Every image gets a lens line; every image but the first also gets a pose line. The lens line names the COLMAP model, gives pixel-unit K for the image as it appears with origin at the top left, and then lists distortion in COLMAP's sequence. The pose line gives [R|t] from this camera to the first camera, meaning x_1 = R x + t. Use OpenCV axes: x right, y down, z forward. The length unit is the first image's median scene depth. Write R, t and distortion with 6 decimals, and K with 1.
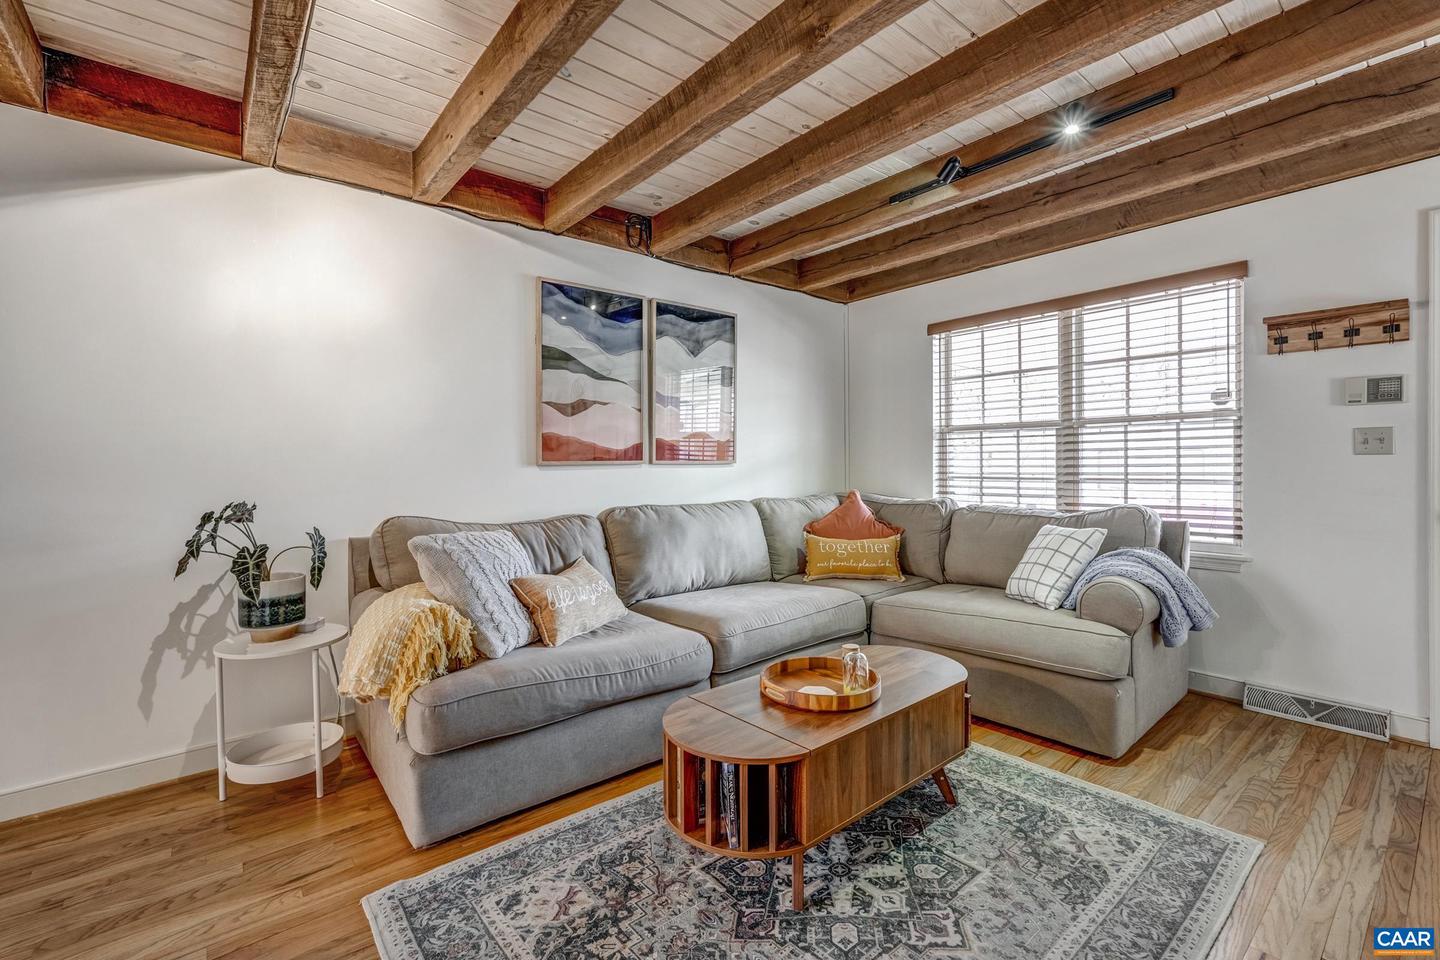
lens RADIAL K [[637.6, 0, 718.7], [0, 637.6, 465.8], [0, 0, 1]] dist [-0.021518, 0.014487]
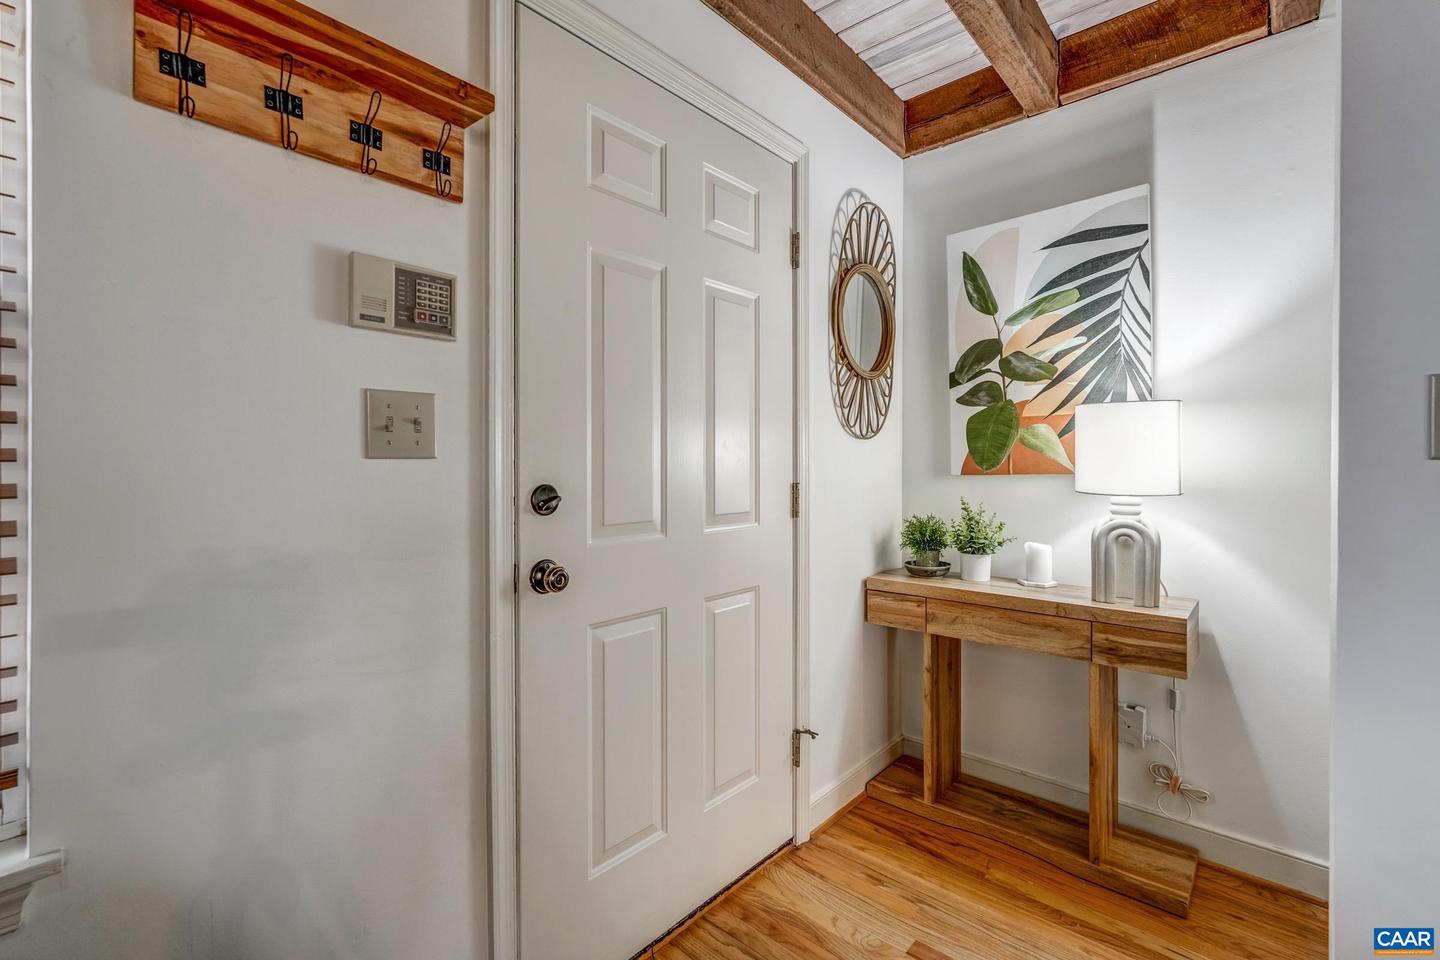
lens RADIAL K [[637.6, 0, 718.7], [0, 637.6, 465.8], [0, 0, 1]] dist [-0.021518, 0.014487]
pose [[-0.150510, 0.004469, 0.988598, 0.549102], [0.005310, 0.999979, -0.003712, -0.009676], [-0.988594, 0.004691, -0.150530, 0.784317]]
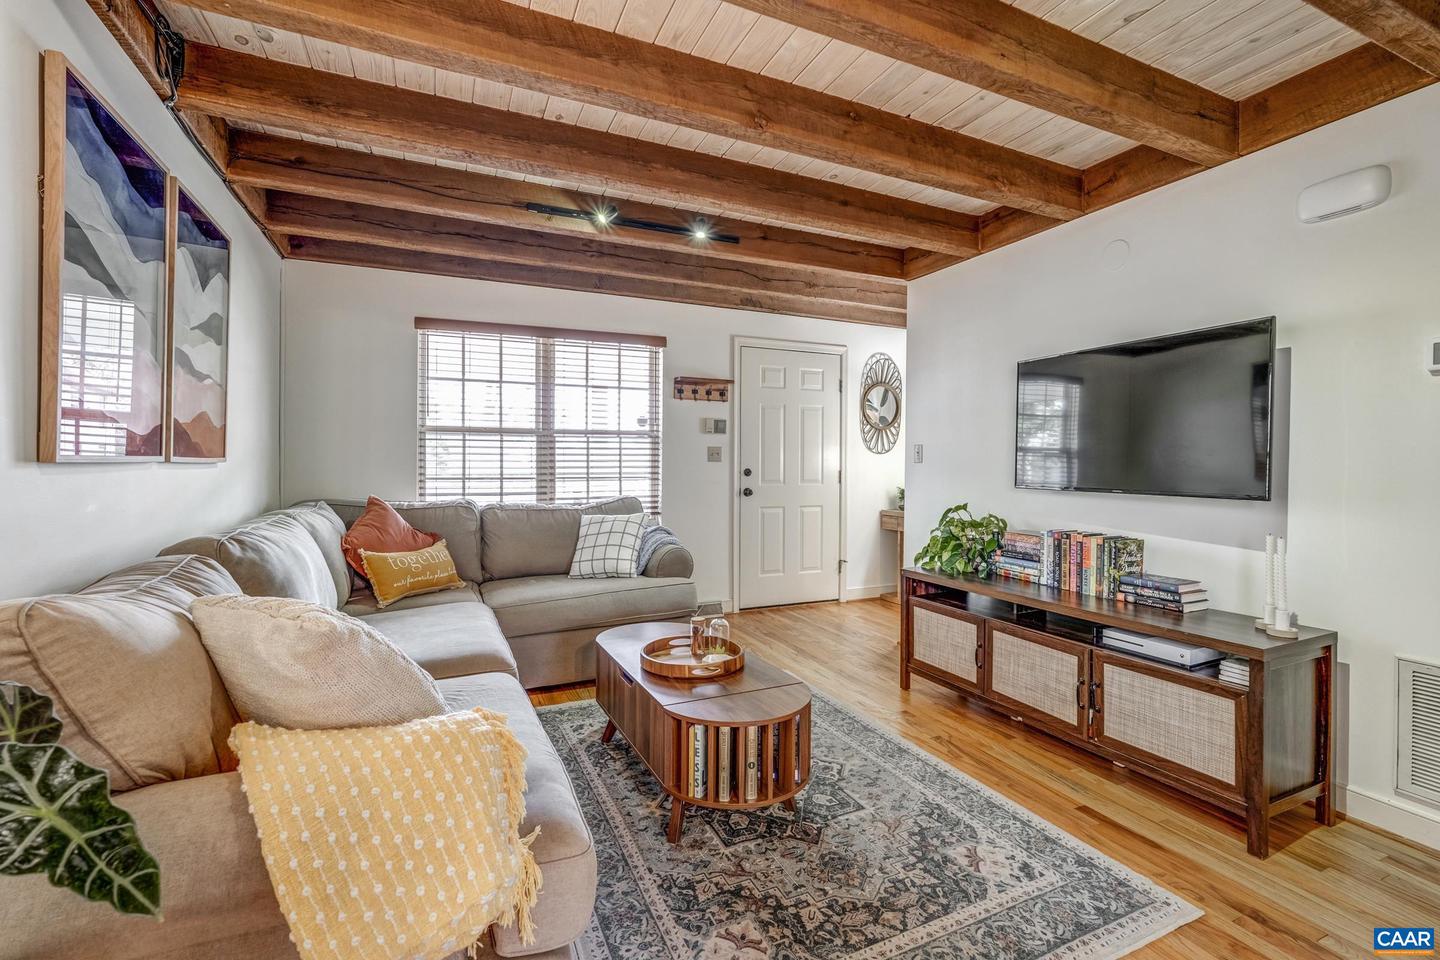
lens RADIAL K [[637.6, 0, 718.7], [0, 637.6, 465.8], [0, 0, 1]] dist [-0.021518, 0.014487]
pose [[0.264419, 0.005147, 0.964394, -0.664262], [-0.002741, 0.999986, -0.004586, 0.002031], [-0.964404, -0.001431, 0.264429, 0.460391]]
